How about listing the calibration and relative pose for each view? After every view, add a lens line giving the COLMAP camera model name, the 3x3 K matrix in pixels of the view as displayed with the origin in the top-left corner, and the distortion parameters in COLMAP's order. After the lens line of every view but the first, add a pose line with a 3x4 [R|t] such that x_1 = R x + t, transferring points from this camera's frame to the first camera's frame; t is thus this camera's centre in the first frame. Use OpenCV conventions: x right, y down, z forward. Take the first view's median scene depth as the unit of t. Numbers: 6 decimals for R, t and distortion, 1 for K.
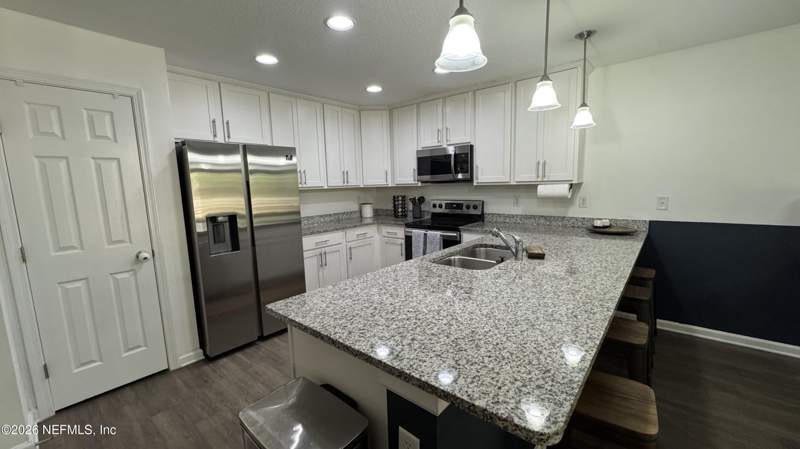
lens RADIAL K [[318.0, 0, 399.3], [0, 318.0, 224.7], [0, 0, 1]] dist [-0.007394, 0.001395]
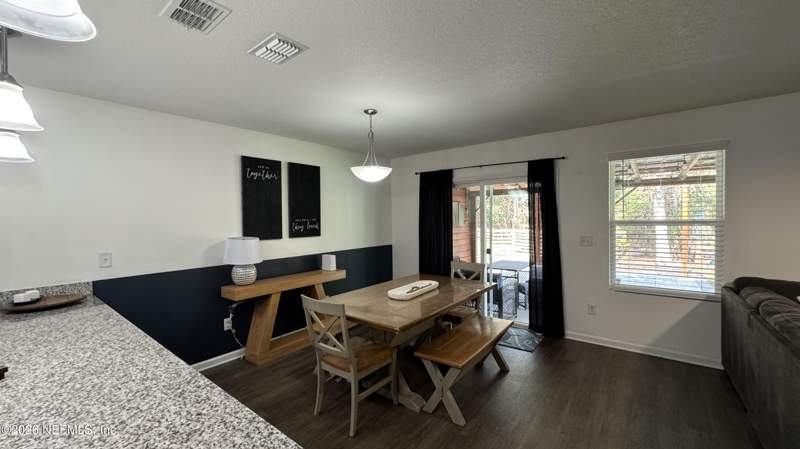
lens RADIAL K [[318.0, 0, 401.7], [0, 318.0, 223.6], [0, 0, 1]] dist [-0.007394, 0.001395]
pose [[-0.038365, 0.009505, 0.999219, -0.100139], [0.146240, 0.989242, -0.003795, -0.040924], [-0.988505, 0.145980, -0.039342, 0.175844]]
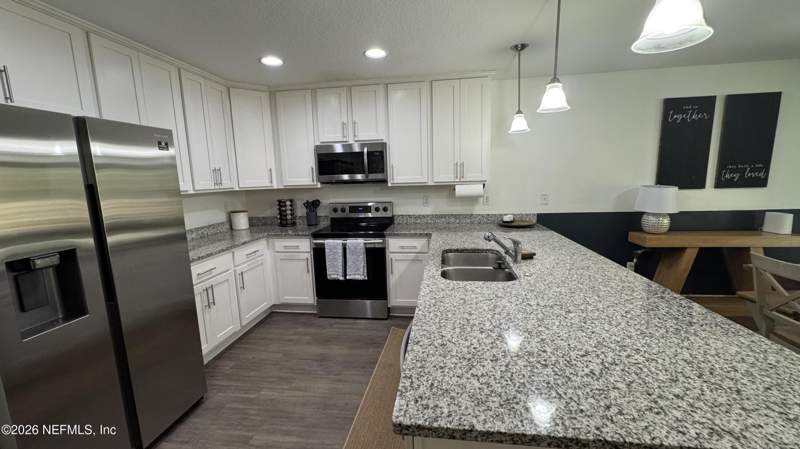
lens RADIAL K [[318.0, 0, 400.8], [0, 318.0, 225.7], [0, 0, 1]] dist [-0.007394, 0.001395]
pose [[0.844658, -0.079258, 0.529406, -0.295441], [0.075964, 0.996717, 0.028020, -0.039174], [-0.529889, 0.016549, 0.847905, 0.236091]]
